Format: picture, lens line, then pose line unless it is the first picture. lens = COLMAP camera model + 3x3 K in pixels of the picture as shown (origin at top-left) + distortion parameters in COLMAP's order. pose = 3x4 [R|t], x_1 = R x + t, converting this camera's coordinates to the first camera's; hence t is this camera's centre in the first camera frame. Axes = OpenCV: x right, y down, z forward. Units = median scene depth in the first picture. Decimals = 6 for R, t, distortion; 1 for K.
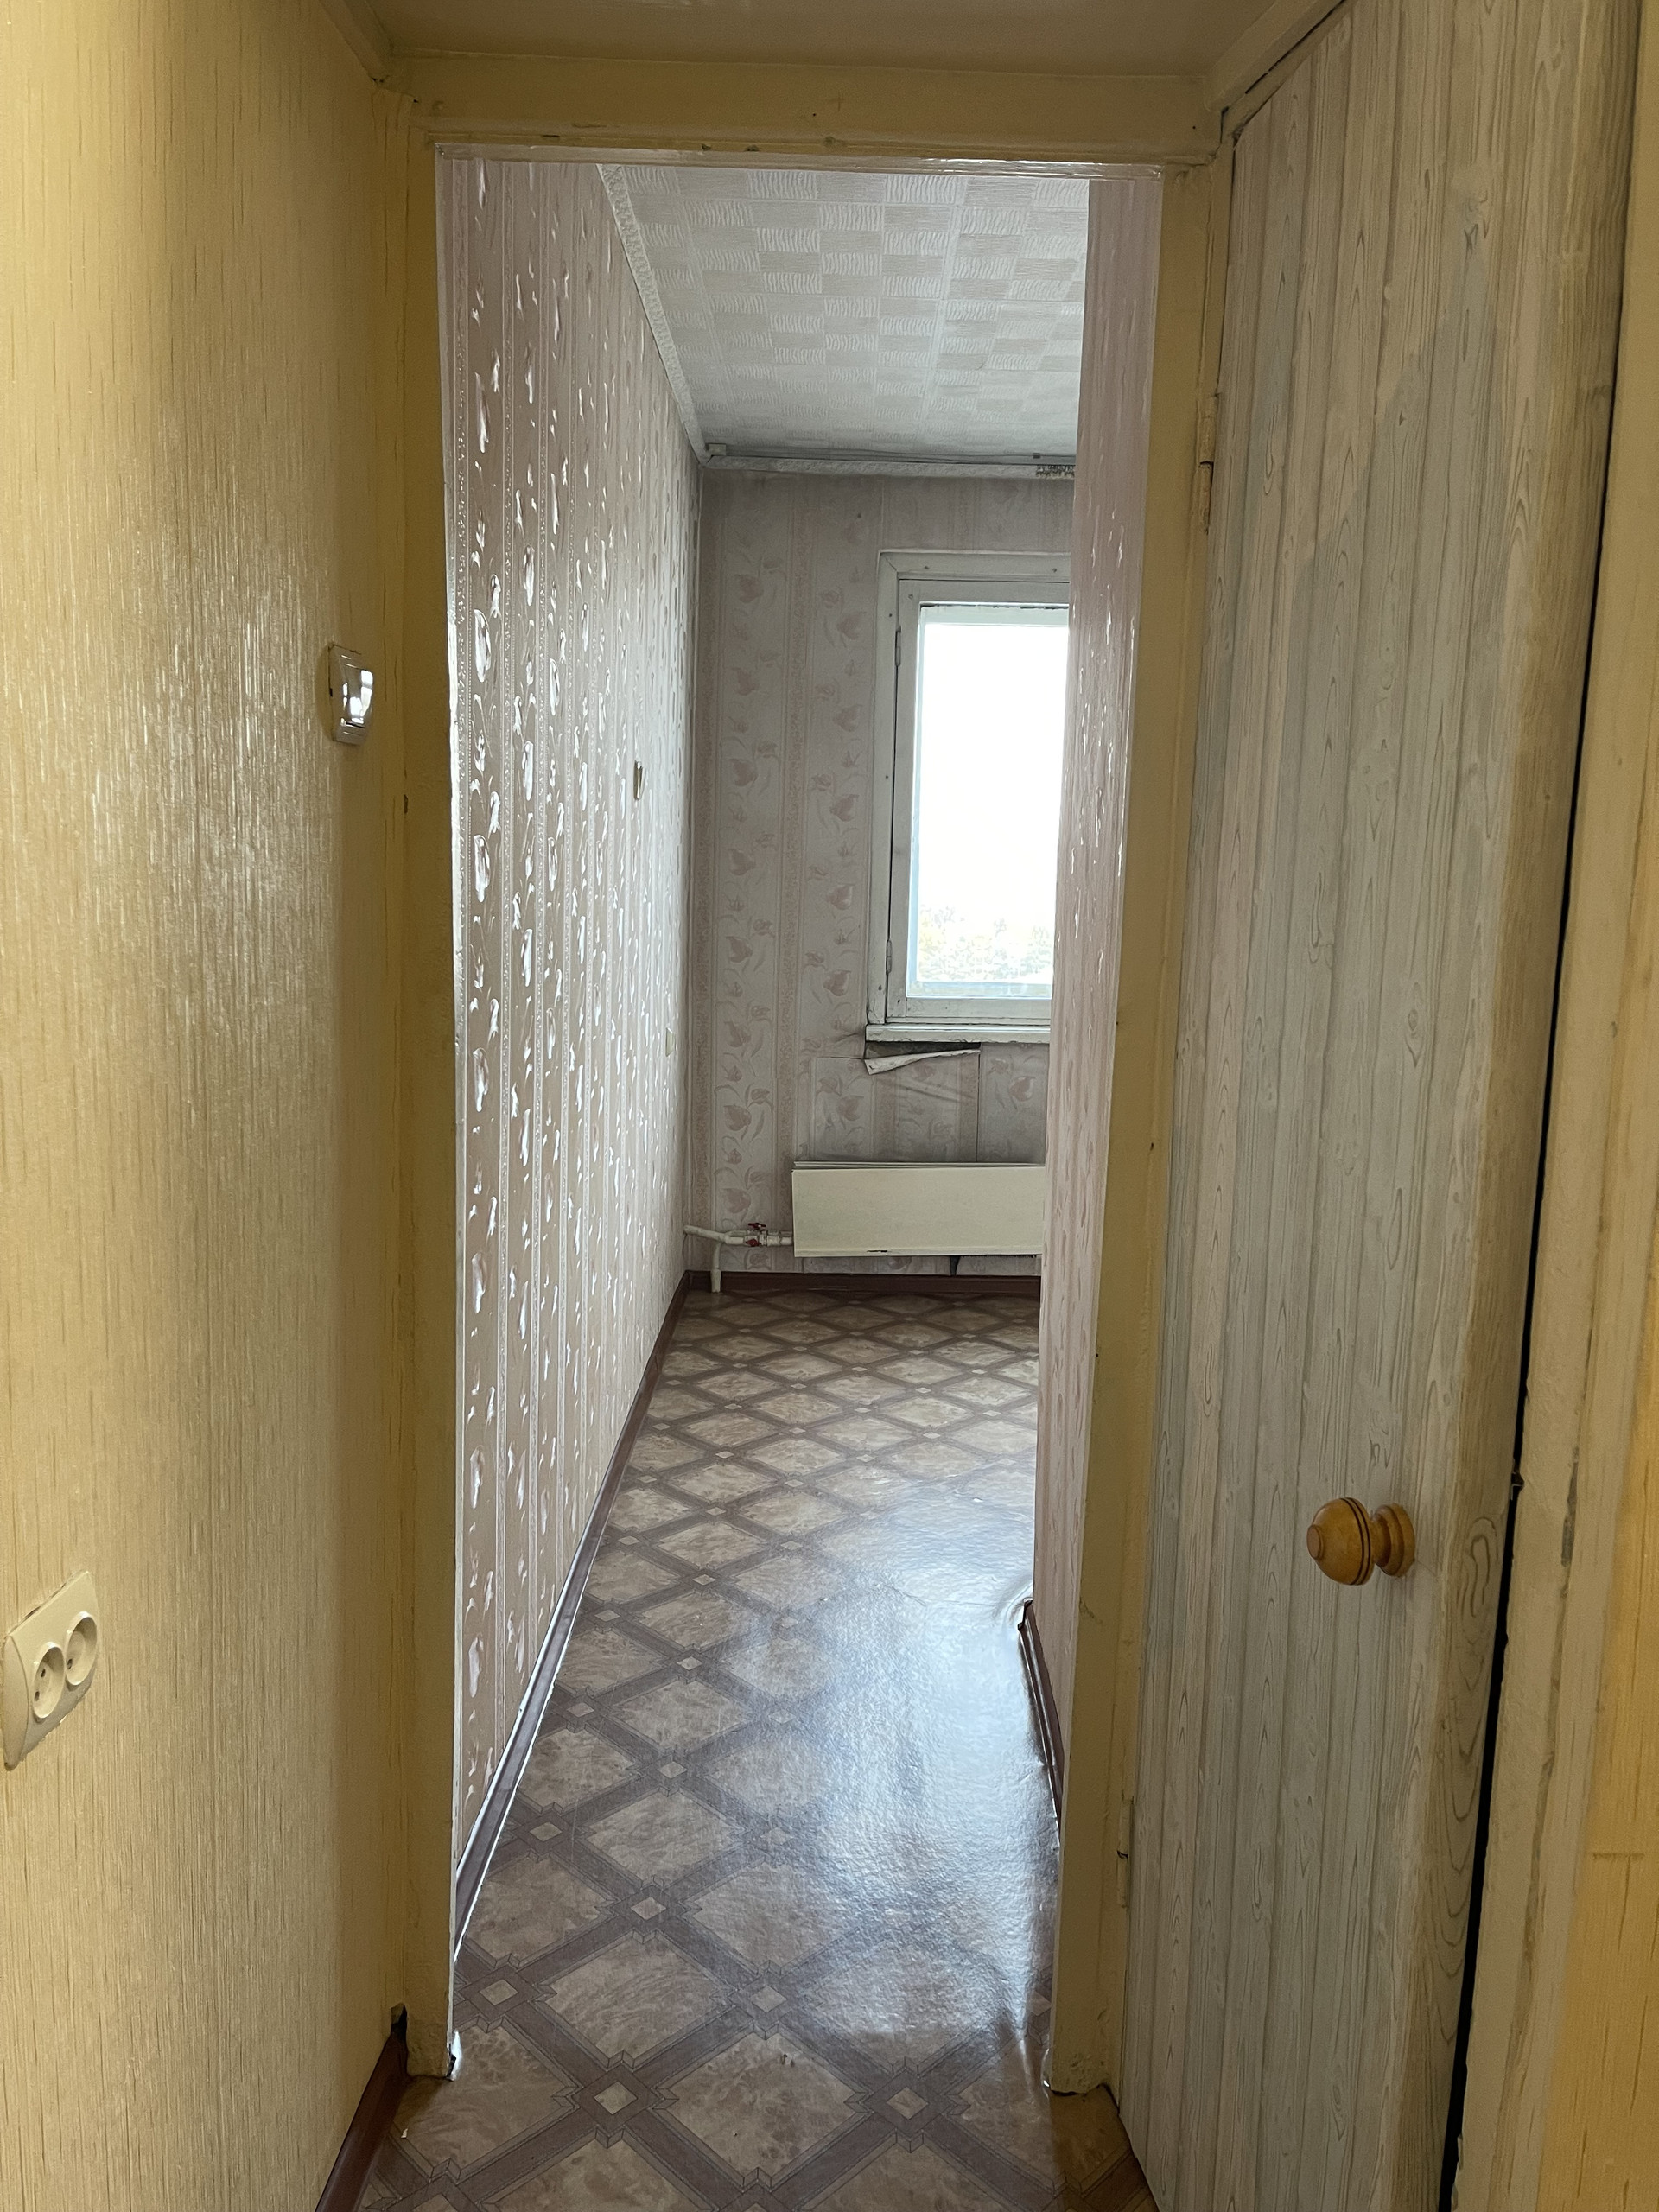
lens RADIAL K [[1650.2, 0, 820.7], [0, 1650.2, 1091.1], [0, 0, 1]] dist [0.088285, -0.129471]
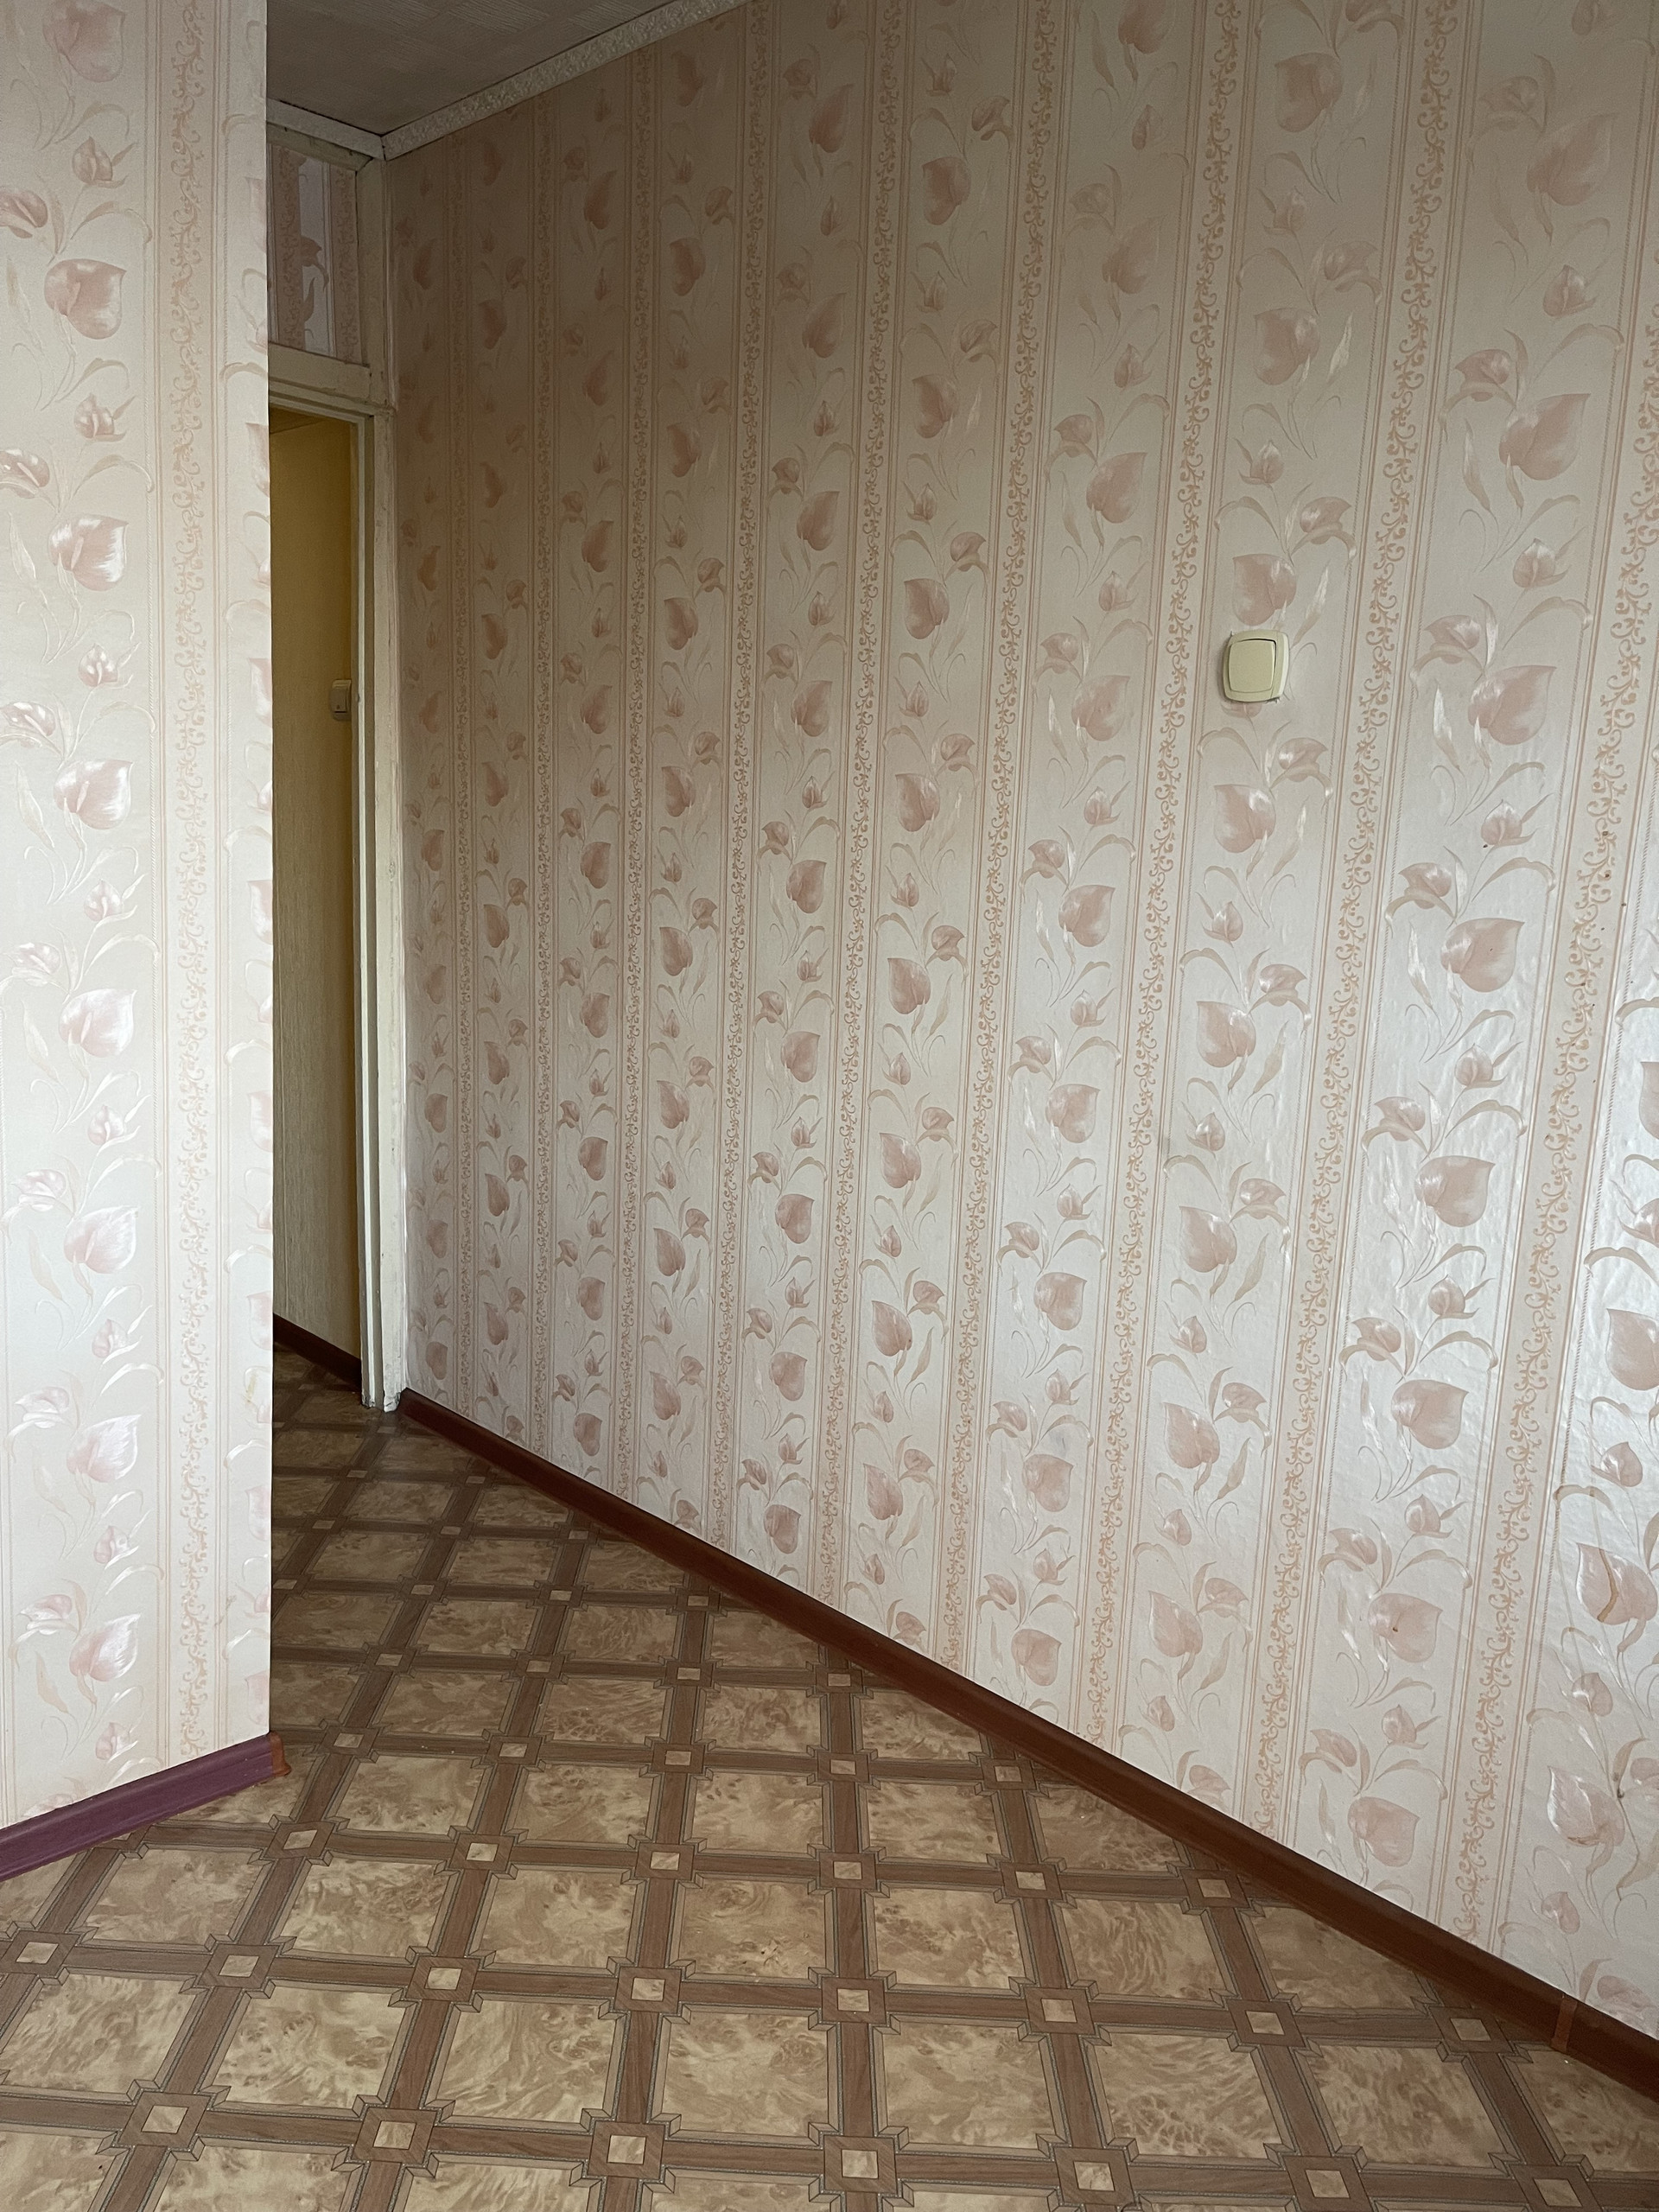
lens RADIAL K [[1658.4, 0, 793.5], [0, 1658.4, 1101.3], [0, 0, 1]] dist [0.079462, -0.118002]
pose [[-0.719125, 0.070431, -0.691302, 0.272461], [-0.144207, 0.958065, 0.247621, -0.143057], [0.679752, 0.277761, -0.678812, 1.123216]]
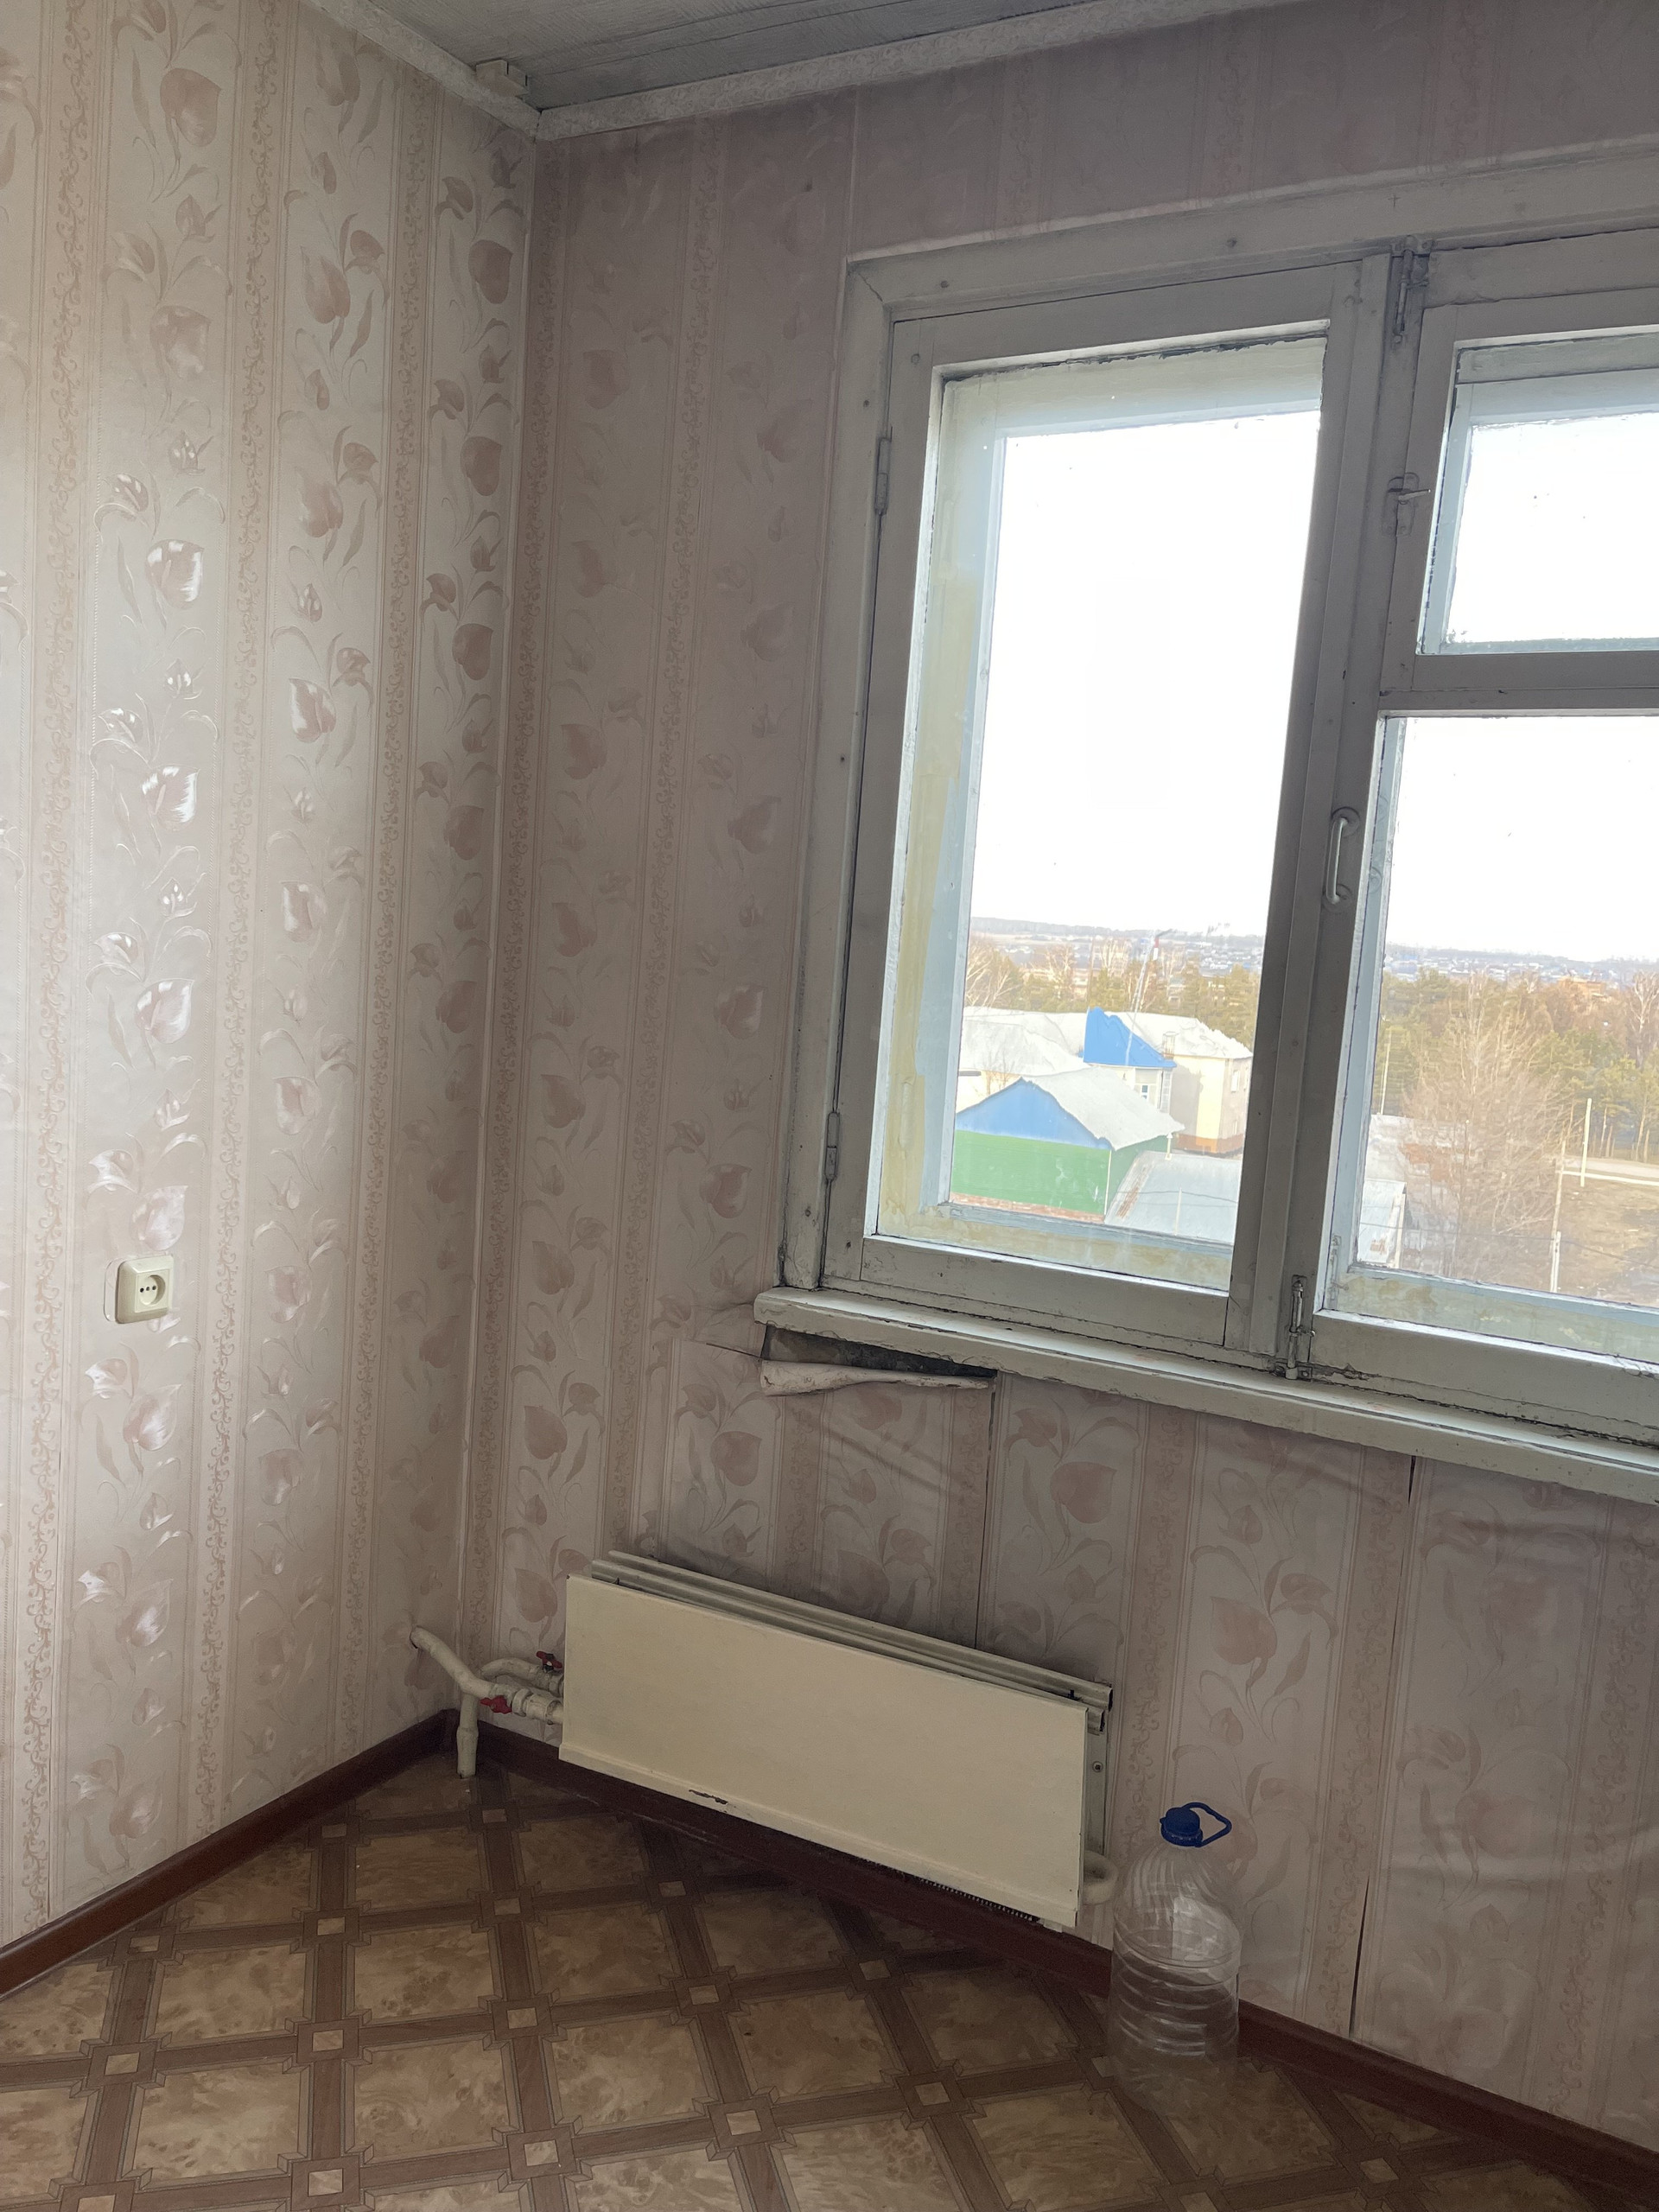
lens RADIAL K [[1658.4, 0, 793.5], [0, 1658.4, 1101.3], [0, 0, 1]] dist [0.079462, -0.118002]
pose [[0.873885, 0.088673, -0.477977, 0.253290], [-0.117278, 0.992638, -0.030268, -0.079085], [0.471774, 0.082507, 0.877851, 0.590396]]
